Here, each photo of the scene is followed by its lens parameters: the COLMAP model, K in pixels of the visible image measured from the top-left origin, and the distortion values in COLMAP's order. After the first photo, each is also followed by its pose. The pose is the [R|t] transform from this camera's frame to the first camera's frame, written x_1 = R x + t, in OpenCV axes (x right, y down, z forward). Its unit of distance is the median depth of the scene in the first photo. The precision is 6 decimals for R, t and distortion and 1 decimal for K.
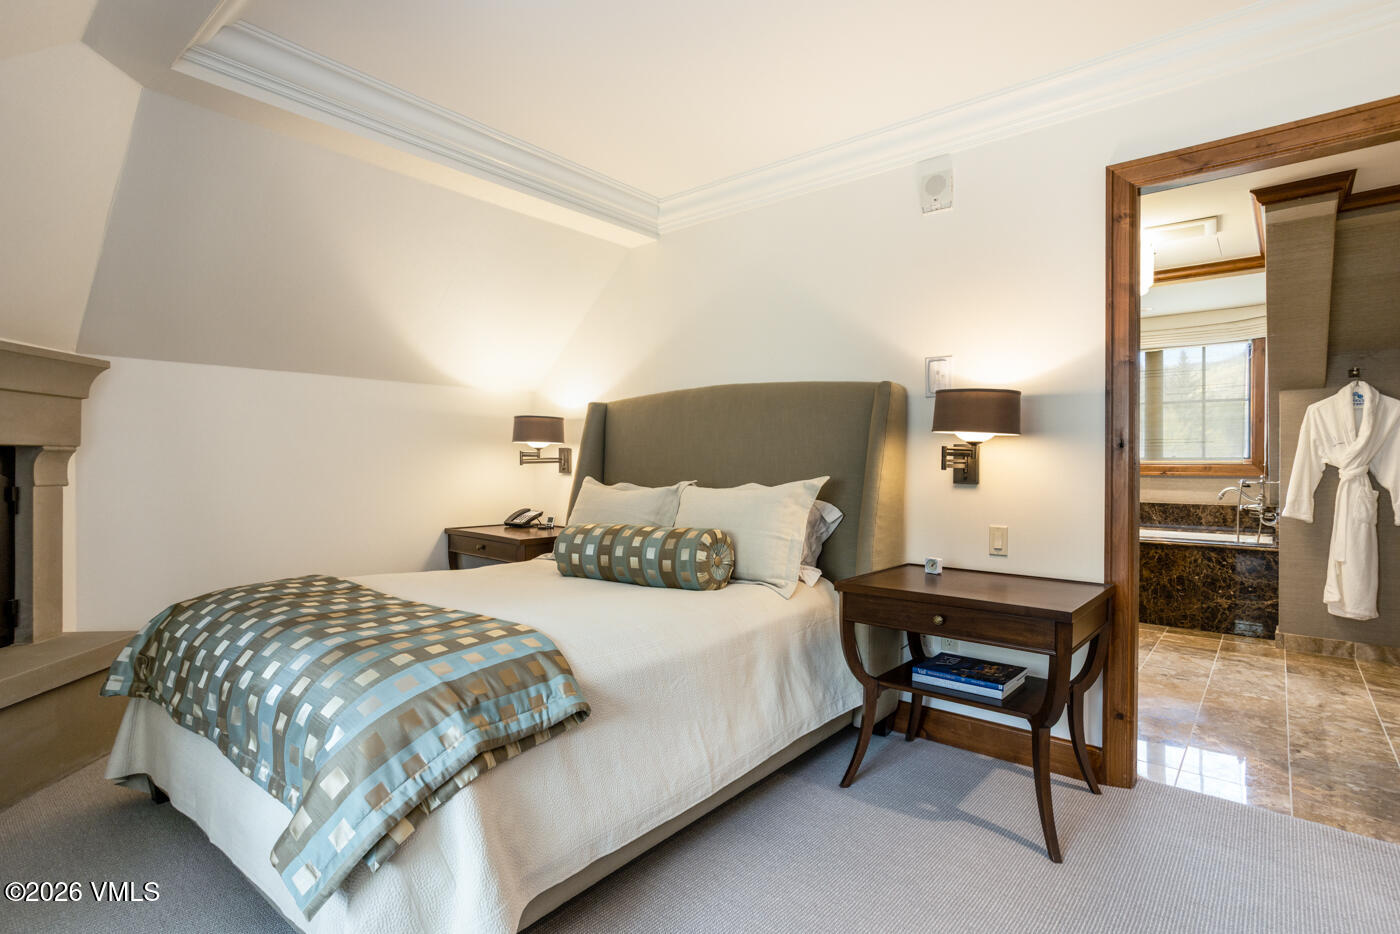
lens RADIAL K [[701.0, 0, 693.2], [0, 701.0, 470.1], [0, 0, 1]] dist [0.002490, 0.006211]
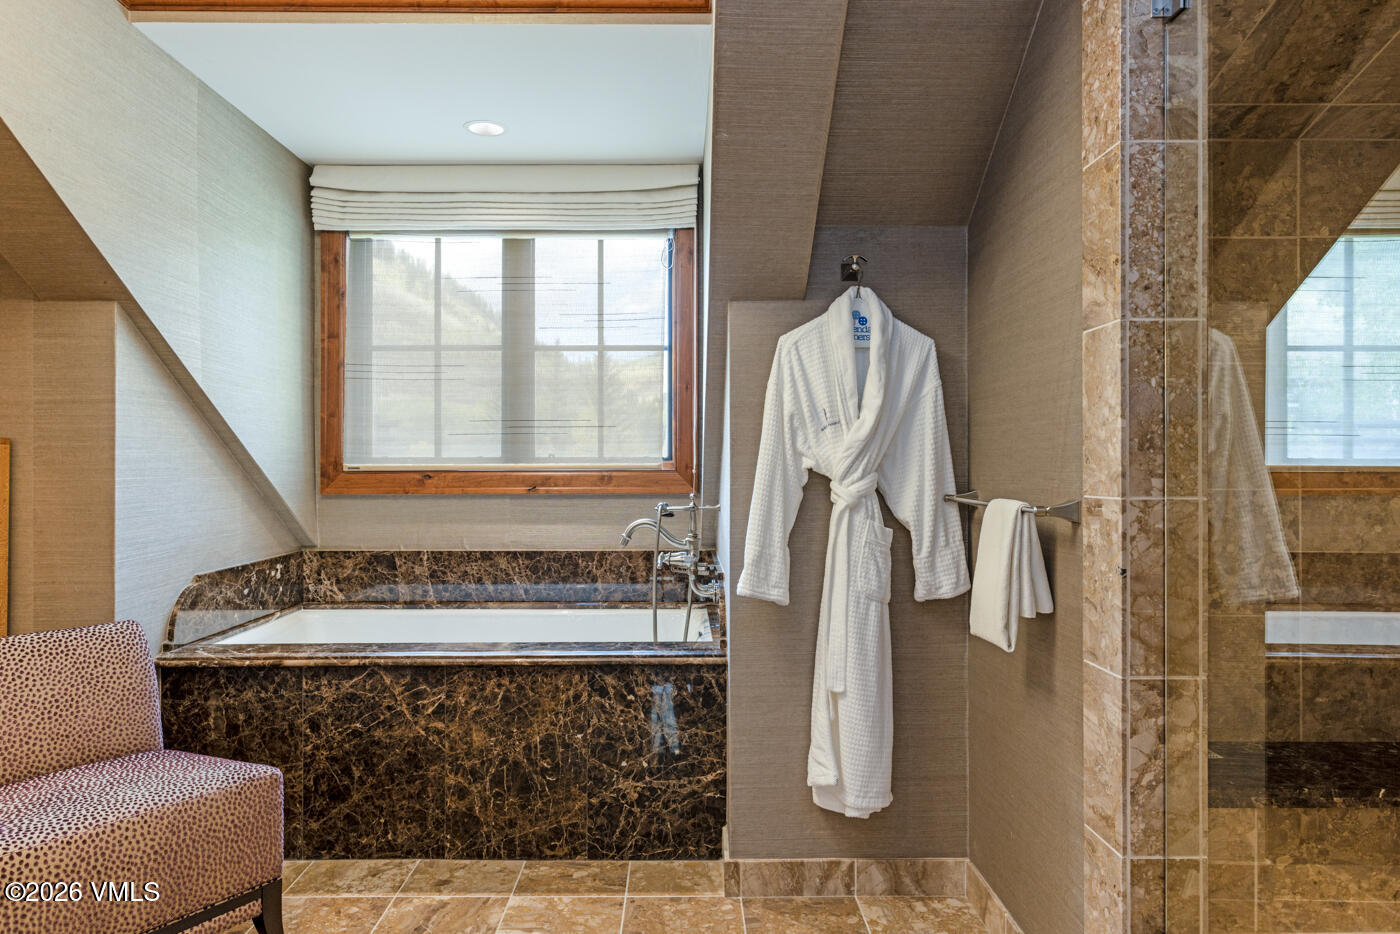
lens RADIAL K [[908.5, 0, 699.6], [0, 908.5, 467.7], [0, 0, 1]] dist [-0.008620, 0.009270]
pose [[0.758936, -0.000832, 0.651164, 0.434830], [0.006603, 0.999958, -0.006418, -0.006338], [-0.651131, 0.009171, 0.758910, 0.561747]]
